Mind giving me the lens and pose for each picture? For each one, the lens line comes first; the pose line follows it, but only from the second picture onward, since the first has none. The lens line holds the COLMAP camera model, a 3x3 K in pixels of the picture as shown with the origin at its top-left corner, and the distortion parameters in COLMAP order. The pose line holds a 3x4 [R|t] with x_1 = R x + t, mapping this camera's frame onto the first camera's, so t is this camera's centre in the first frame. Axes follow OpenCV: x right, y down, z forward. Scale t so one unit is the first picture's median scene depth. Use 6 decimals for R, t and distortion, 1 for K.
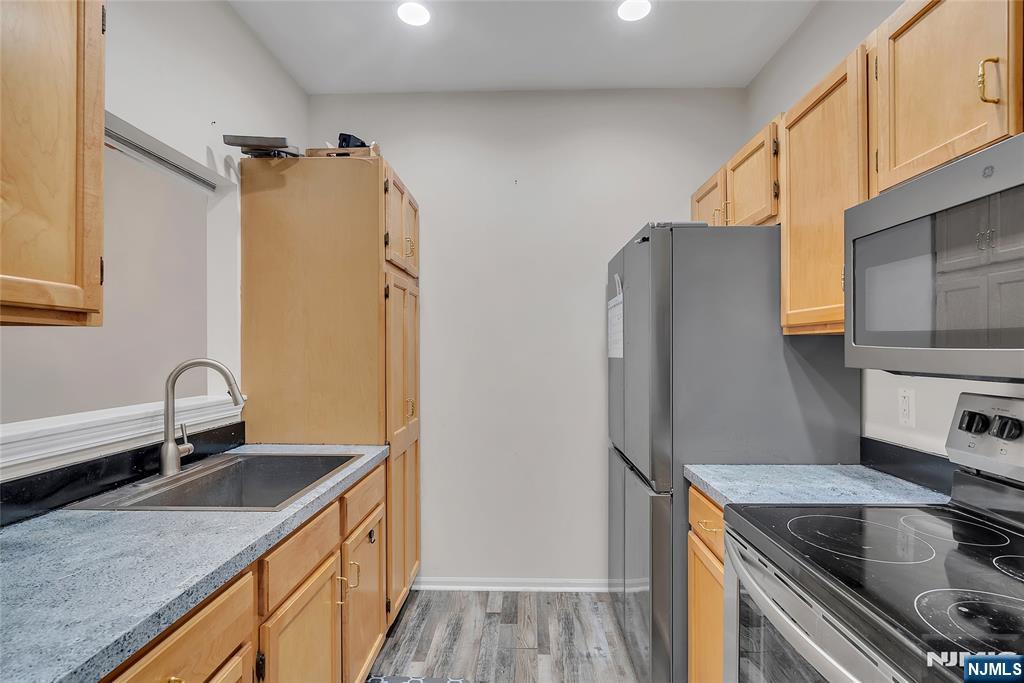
lens RADIAL K [[478.8, 0, 506.3], [0, 478.8, 346.3], [0, 0, 1]] dist [-0.005943, 0.002398]
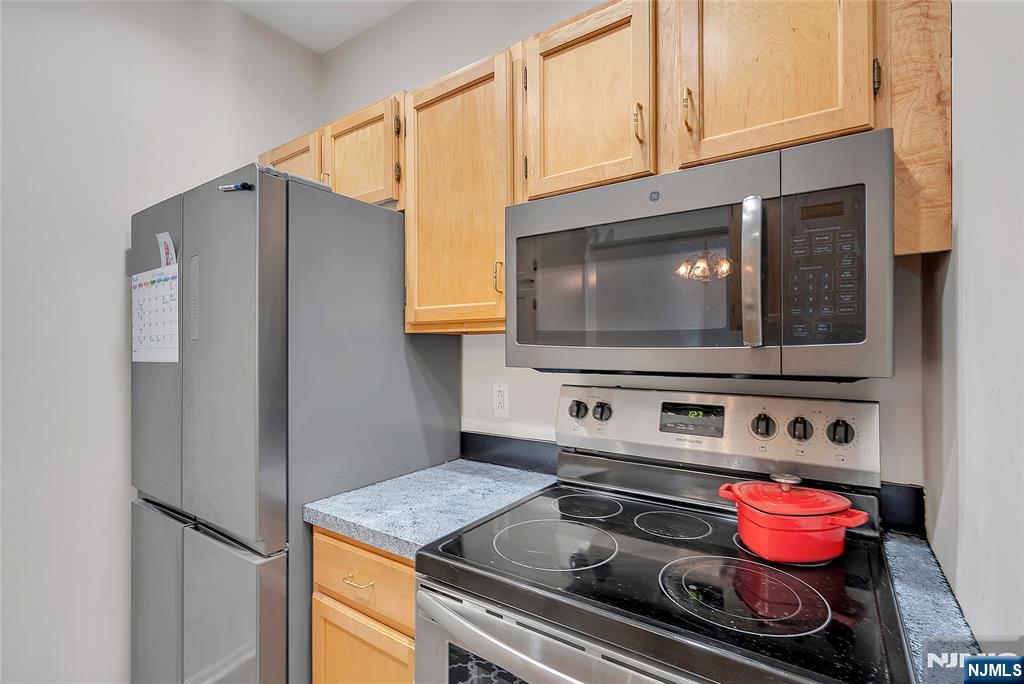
lens RADIAL K [[478.8, 0, 513.3], [0, 478.8, 341.2], [0, 0, 1]] dist [-0.005943, 0.002398]
pose [[0.536623, 0.010963, 0.843751, -0.083198], [-0.003048, 0.999934, -0.011054, 0.001960], [-0.843817, 0.003360, 0.536621, 0.344490]]
